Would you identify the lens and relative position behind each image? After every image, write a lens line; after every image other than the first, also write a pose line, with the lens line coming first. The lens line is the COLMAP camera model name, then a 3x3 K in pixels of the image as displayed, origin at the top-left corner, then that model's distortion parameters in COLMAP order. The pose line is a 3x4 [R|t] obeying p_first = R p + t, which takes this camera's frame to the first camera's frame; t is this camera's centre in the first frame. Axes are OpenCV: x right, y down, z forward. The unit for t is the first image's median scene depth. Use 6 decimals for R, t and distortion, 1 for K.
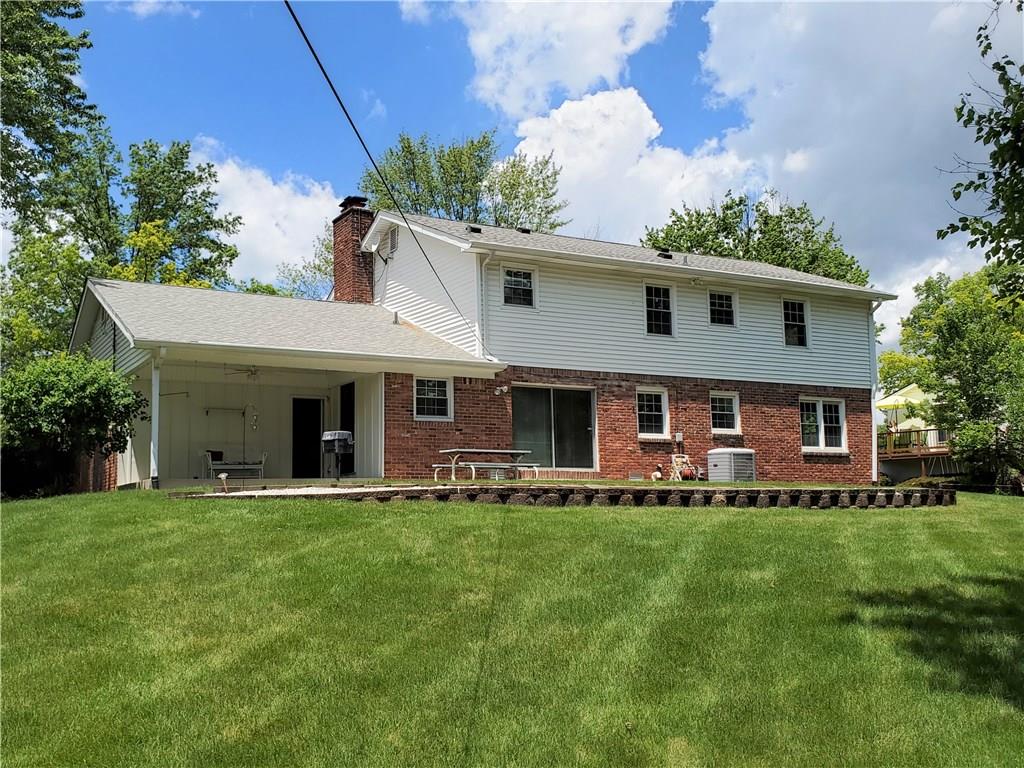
lens RADIAL K [[1123.5, 0, 512.0], [0, 1123.5, 384.0], [0, 0, 1]] dist [0.011244, -0.031806]
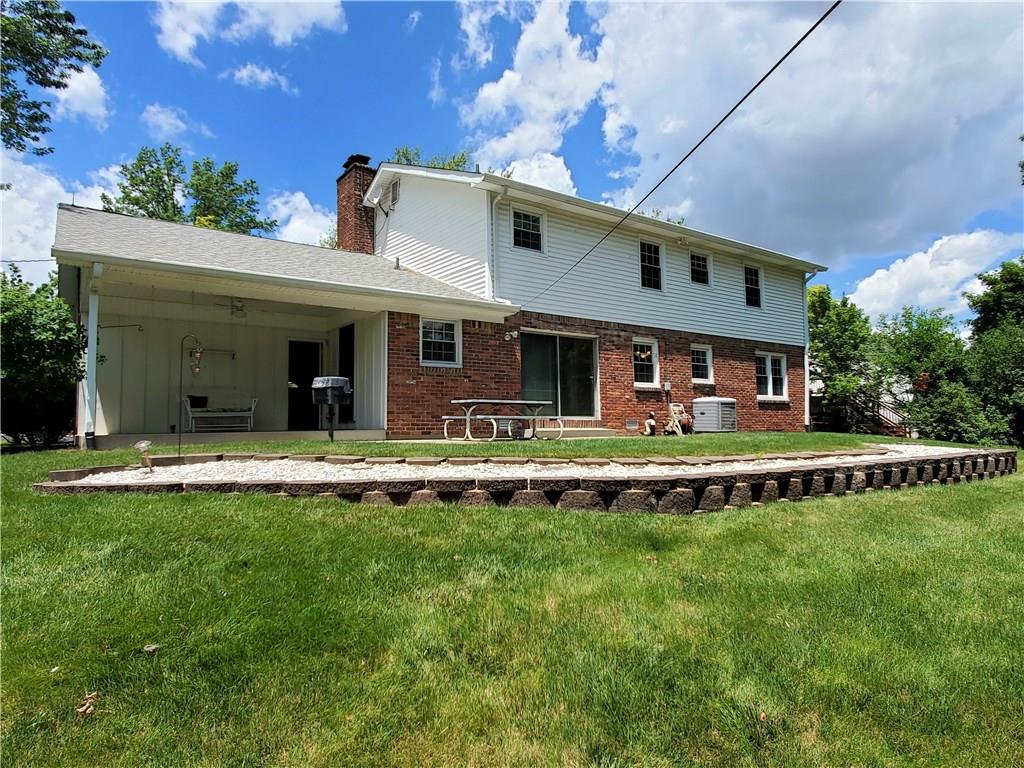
lens RADIAL K [[644.7, 0, 512.0], [0, 644.7, 384.0], [0, 0, 1]] dist [-0.066787, 0.001222]
pose [[0.995270, 0.013239, 0.096240, -0.056335], [-0.018347, 0.998459, 0.052382, 0.016523], [-0.095398, -0.053900, 0.993979, 0.423460]]
